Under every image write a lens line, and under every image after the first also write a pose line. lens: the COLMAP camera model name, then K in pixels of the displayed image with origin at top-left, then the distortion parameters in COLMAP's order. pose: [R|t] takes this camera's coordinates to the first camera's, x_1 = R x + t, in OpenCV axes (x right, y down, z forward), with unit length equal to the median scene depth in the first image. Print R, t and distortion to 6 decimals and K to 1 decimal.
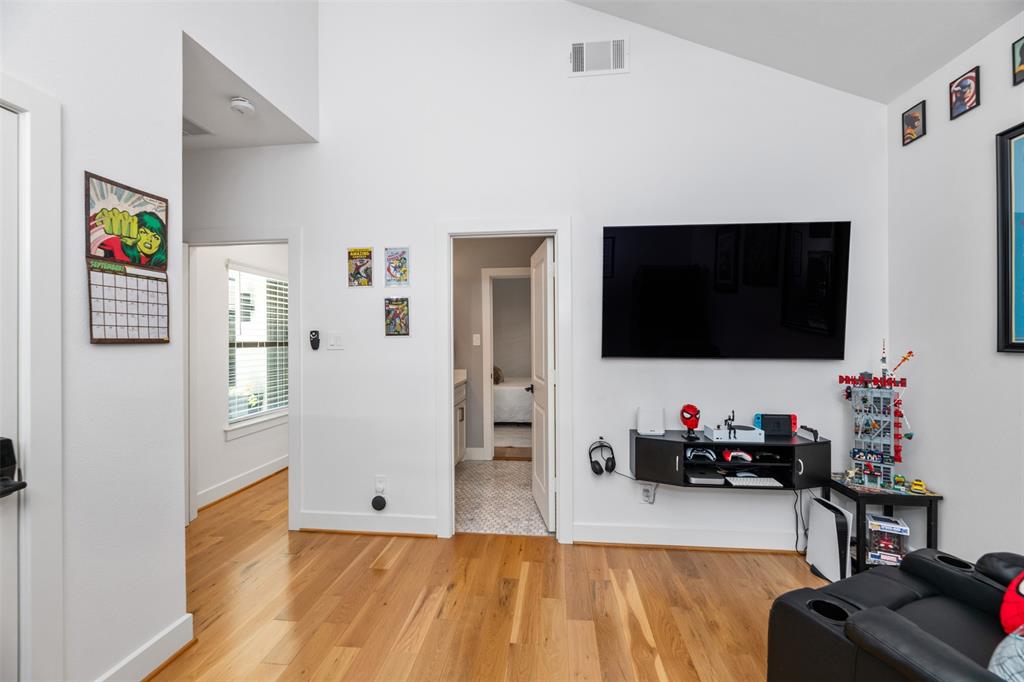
lens RADIAL K [[421.0, 0, 510.4], [0, 421.0, 333.4], [0, 0, 1]] dist [-0.001703, -0.000067]
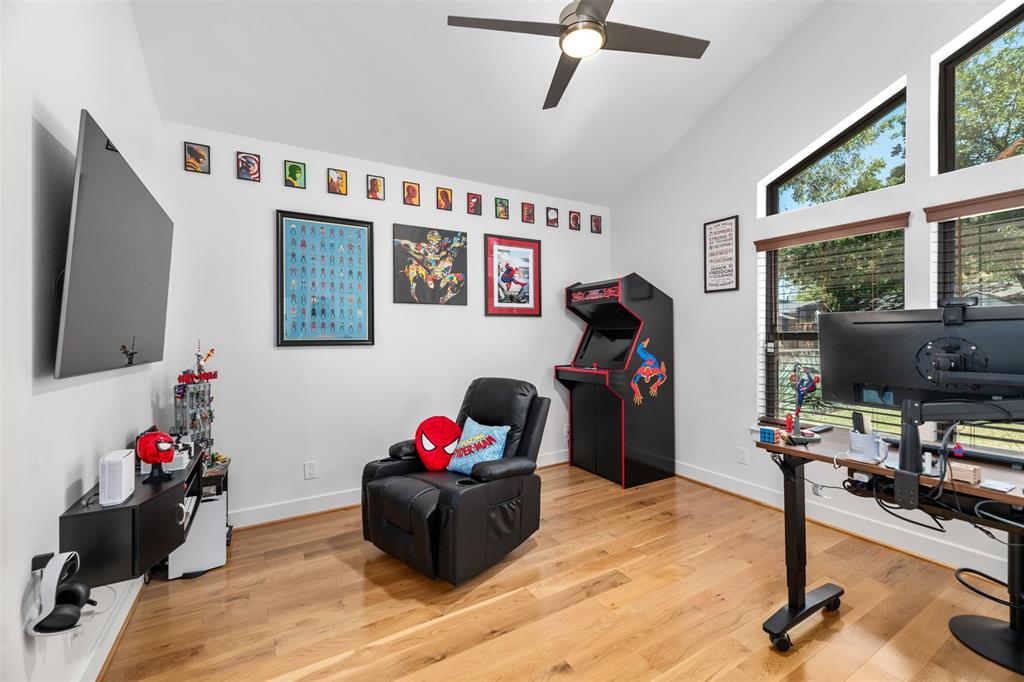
lens RADIAL K [[421.0, 0, 510.4], [0, 421.0, 333.4], [0, 0, 1]] dist [-0.001703, -0.000067]
pose [[-0.602837, 0.015874, 0.797706, -0.567334], [0.003555, 0.999846, -0.017210, 0.022566], [-0.797856, -0.007539, -0.602800, 1.109167]]
